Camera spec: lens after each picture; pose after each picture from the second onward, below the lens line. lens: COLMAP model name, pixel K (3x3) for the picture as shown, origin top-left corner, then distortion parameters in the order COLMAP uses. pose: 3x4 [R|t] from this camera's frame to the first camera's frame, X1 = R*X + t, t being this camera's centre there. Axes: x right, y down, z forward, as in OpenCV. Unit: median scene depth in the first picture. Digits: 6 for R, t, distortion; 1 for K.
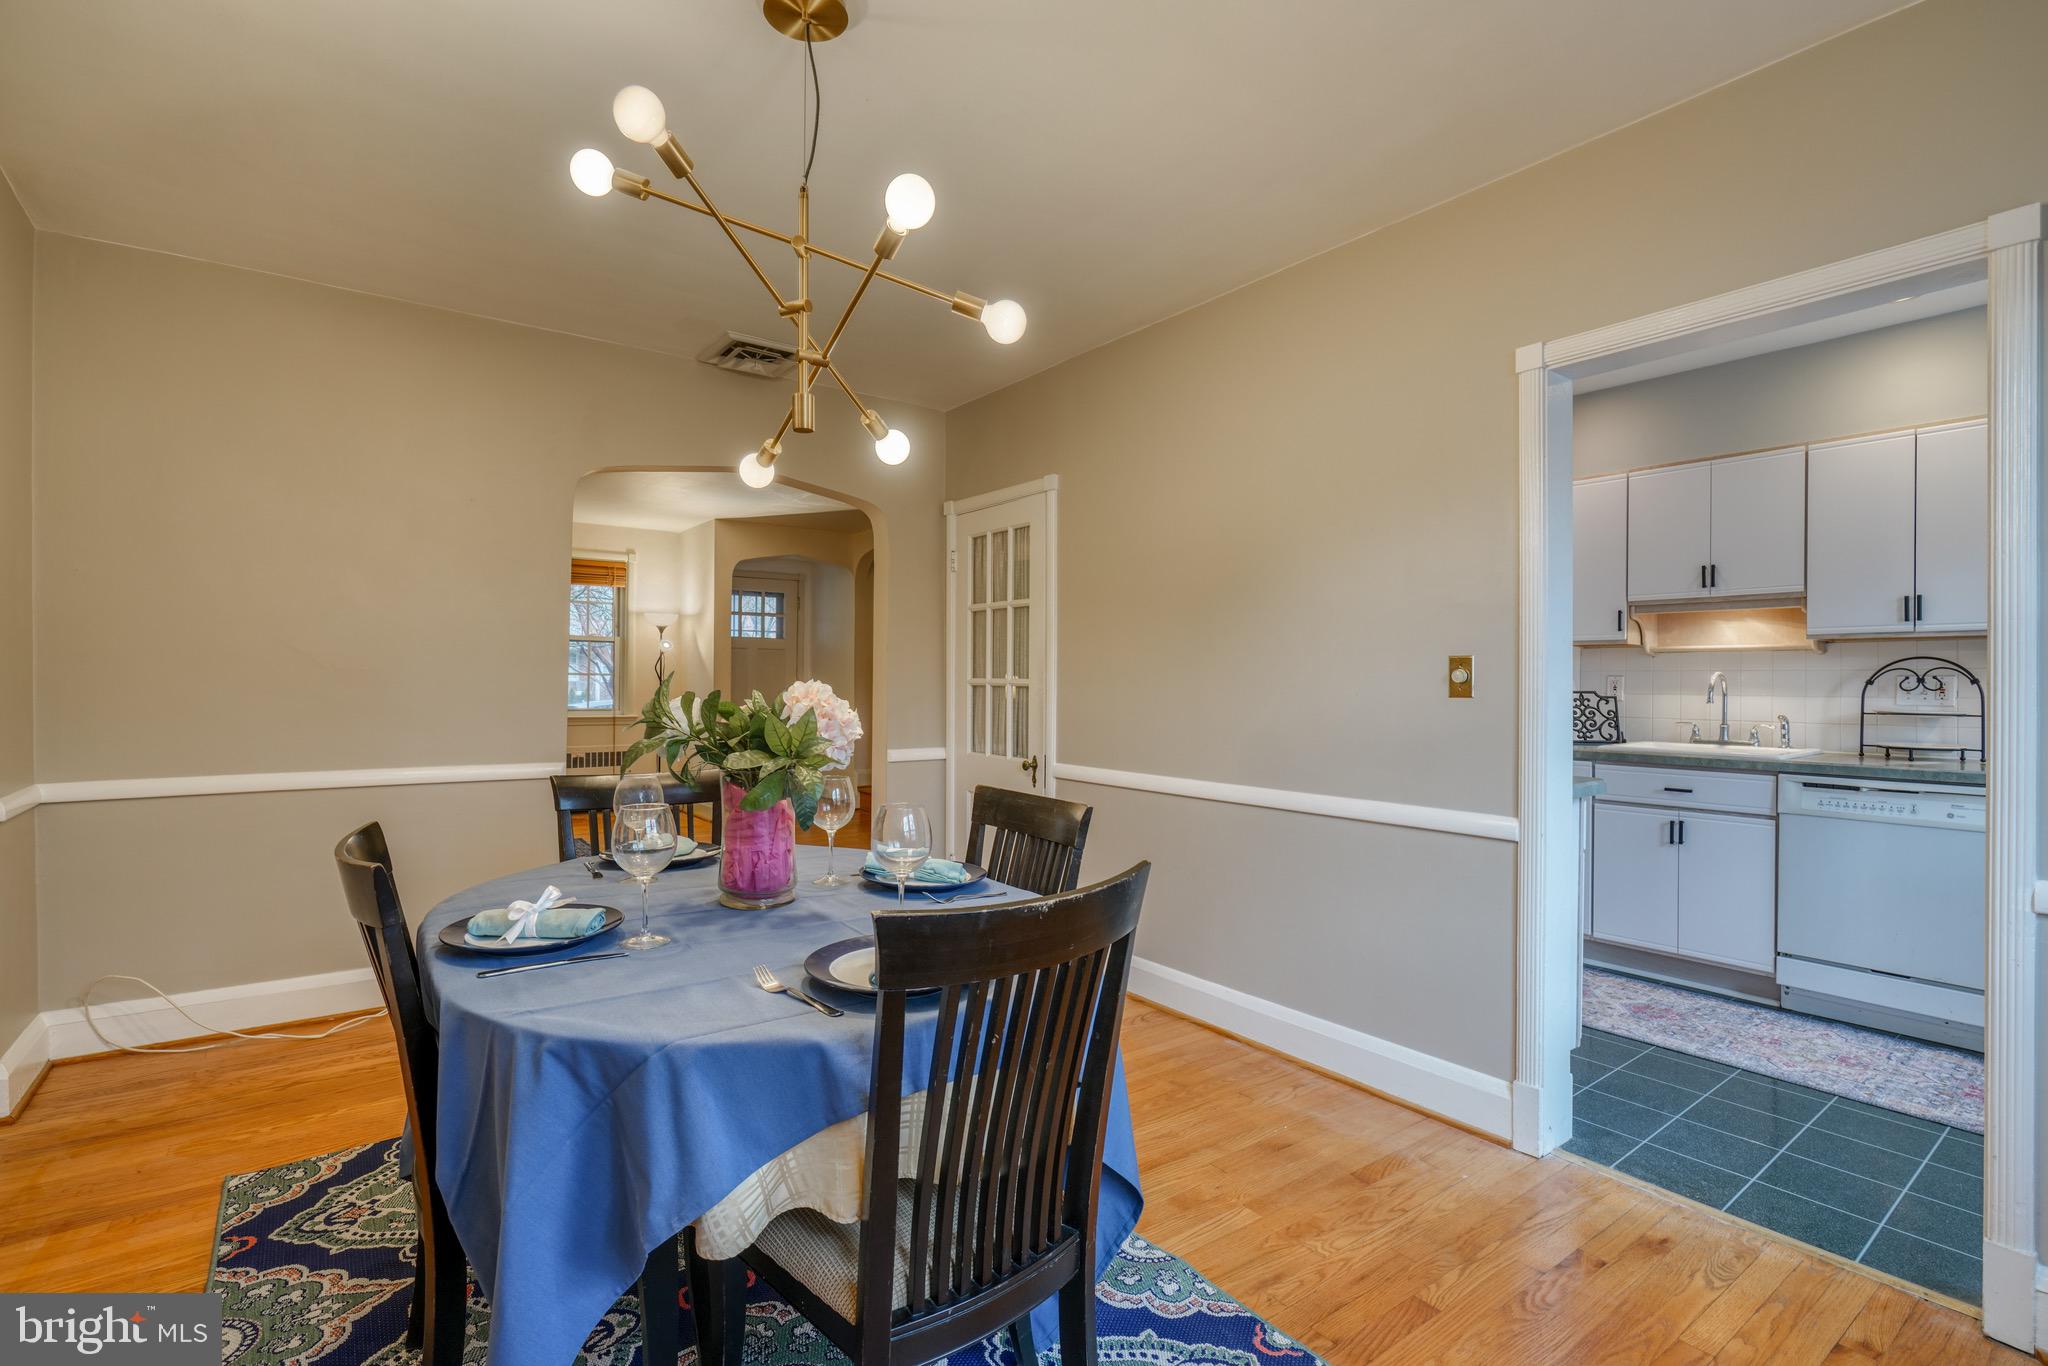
lens RADIAL K [[934.5, 0, 1008.5], [0, 934.5, 686.0], [0, 0, 1]] dist [-0.000617, 0.000888]
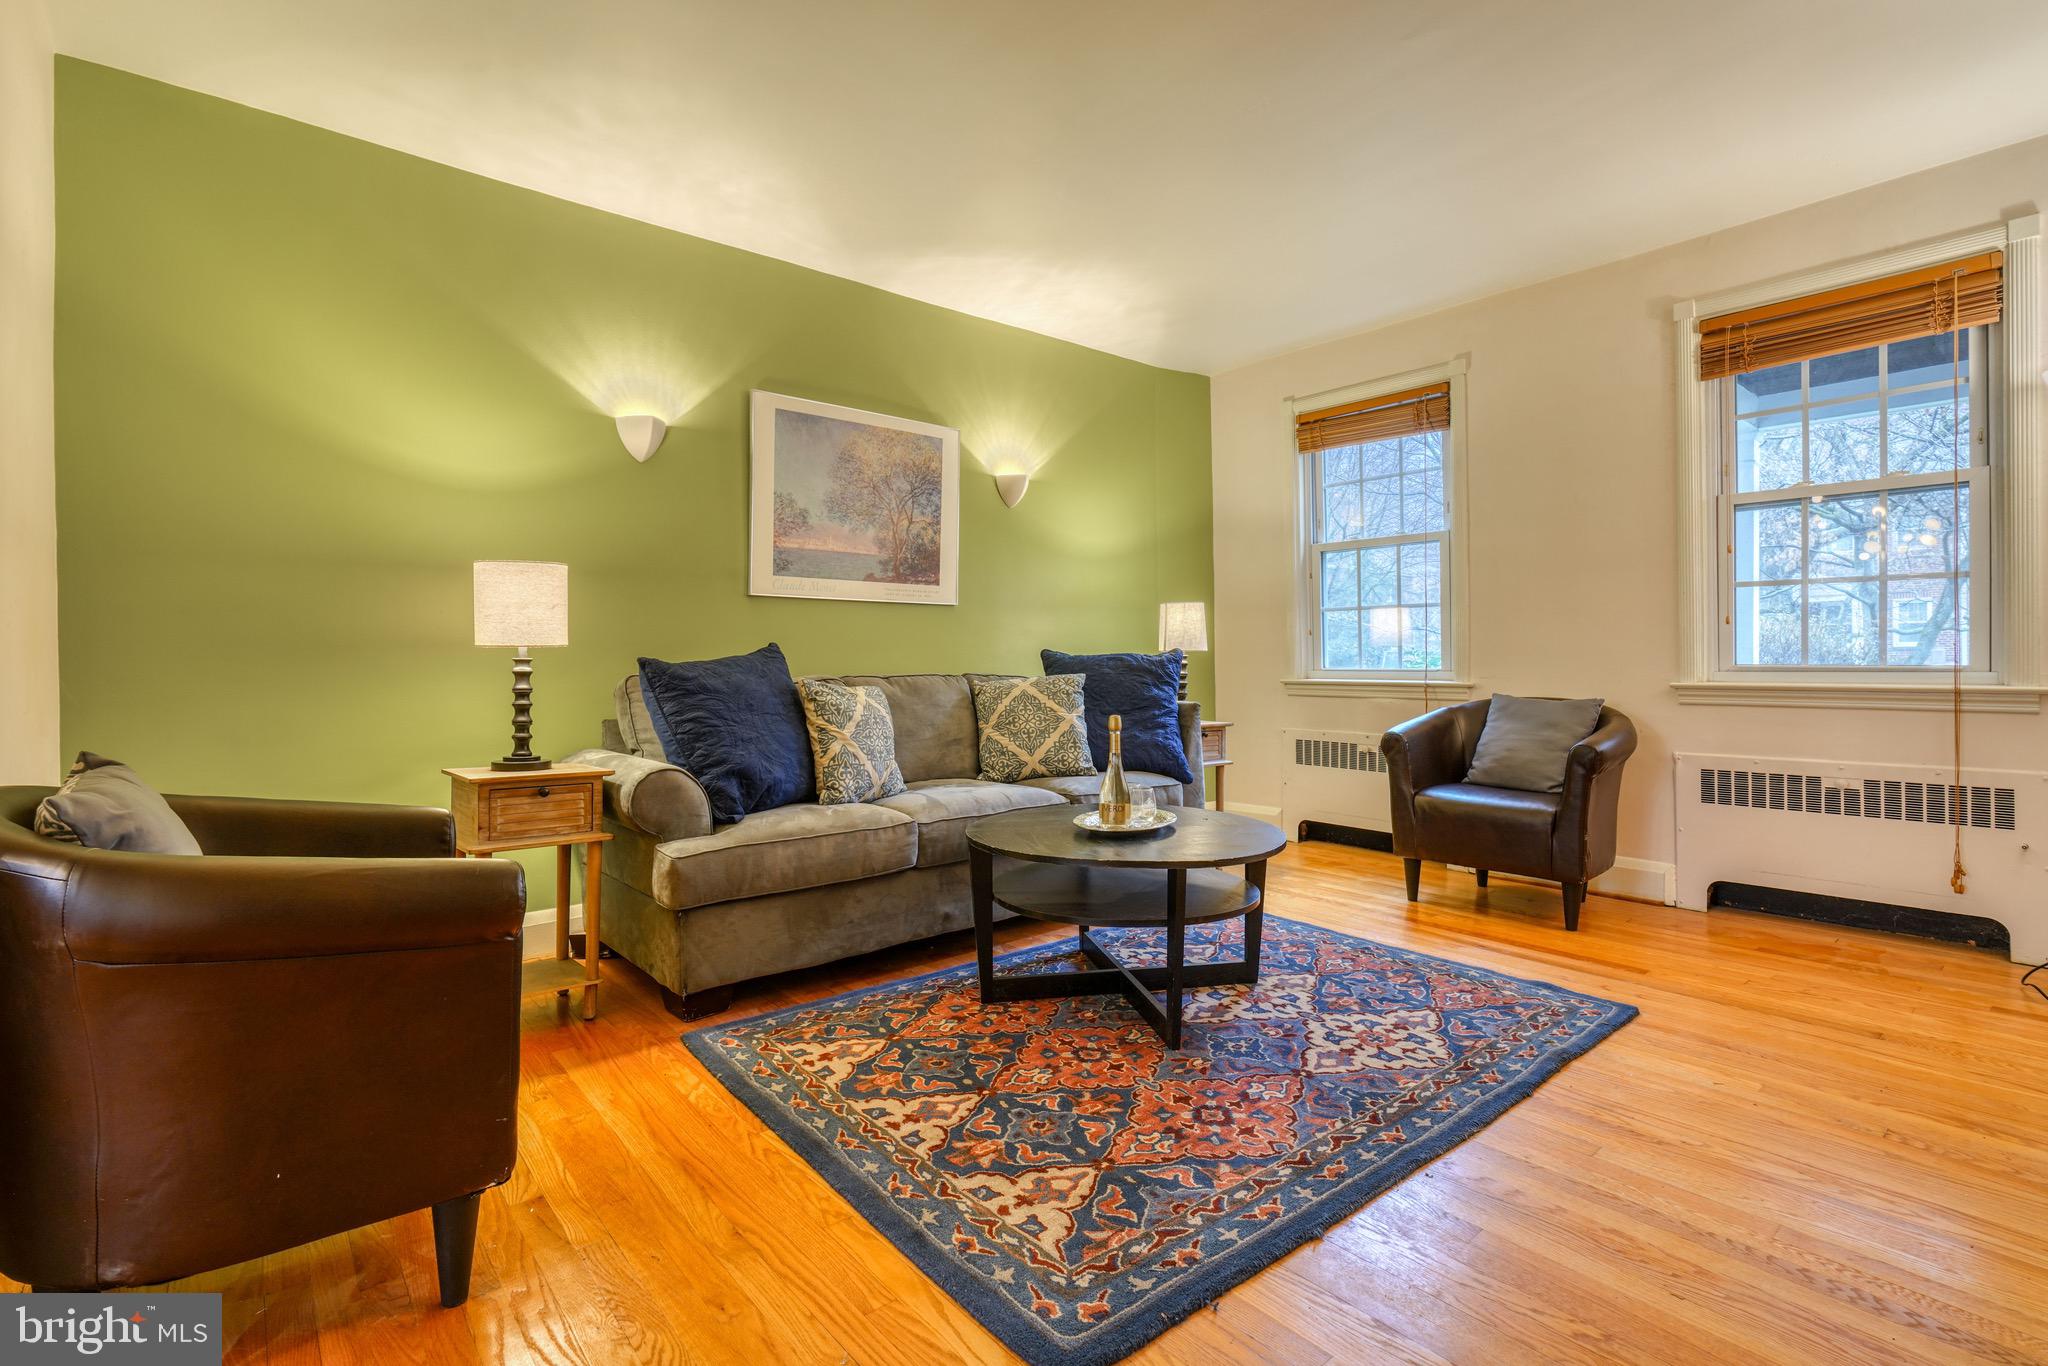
lens RADIAL K [[940.2, 0, 1031.9], [0, 940.2, 652.2], [0, 0, 1]] dist [-0.016789, 0.010274]
pose [[0.065403, -0.012217, -0.997784, -0.195810], [0.000519, 0.999925, -0.012209, 0.052165], [0.997859, 0.000280, 0.065405, 1.409874]]
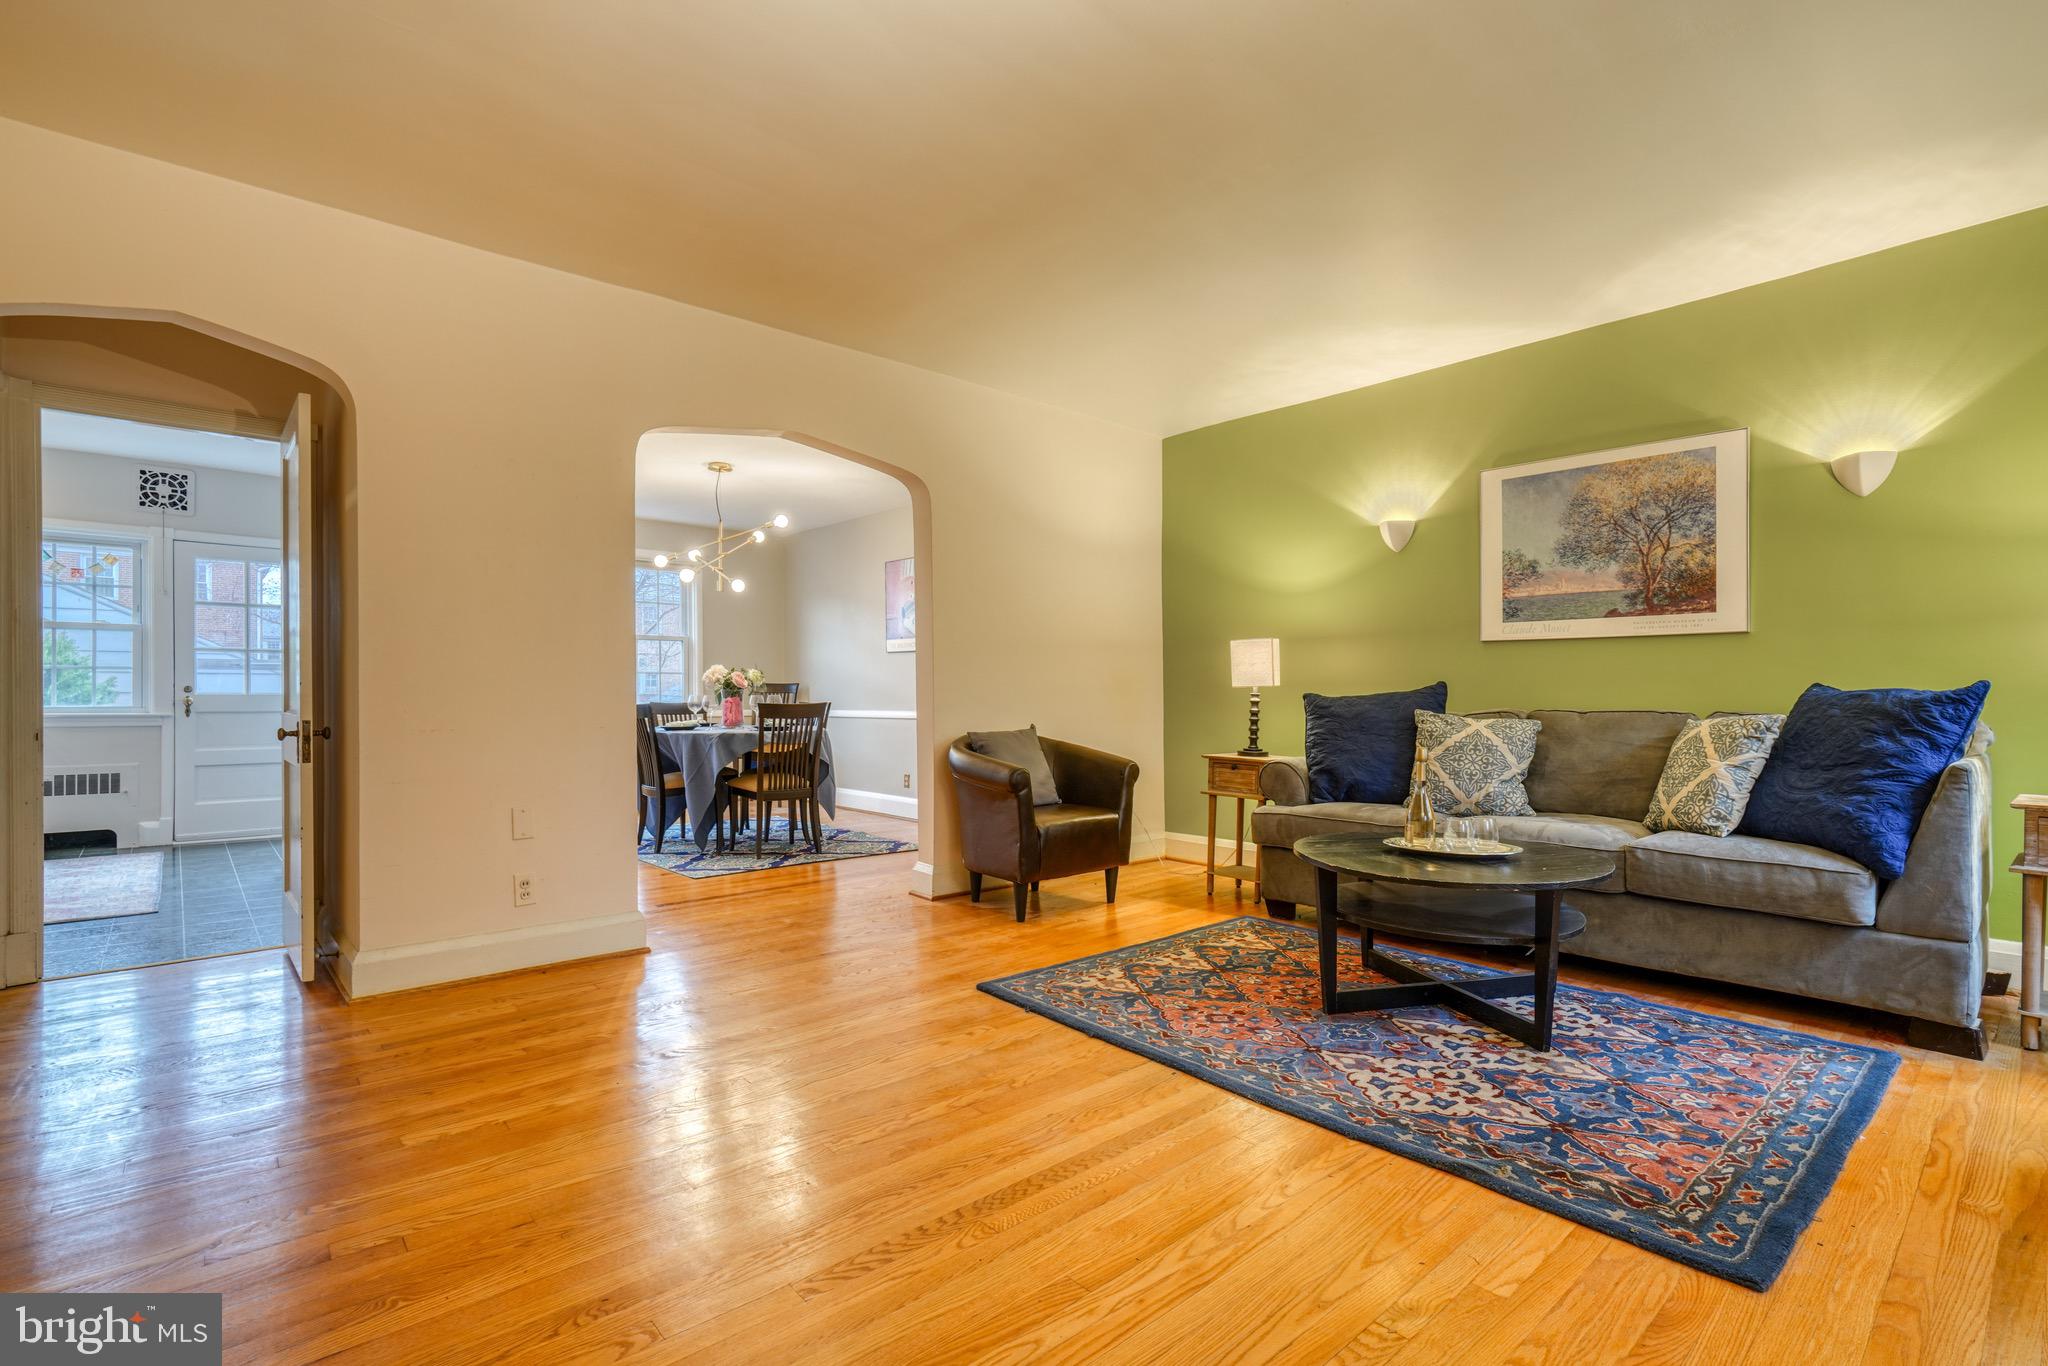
lens RADIAL K [[934.5, 0, 1008.5], [0, 934.5, 686.0], [0, 0, 1]] dist [-0.000617, 0.000888]
pose [[-0.996062, -0.002714, -0.088617, -0.492368], [-0.002528, 0.999994, -0.002218, 0.041191], [0.088622, -0.001985, -0.996063, 2.310040]]
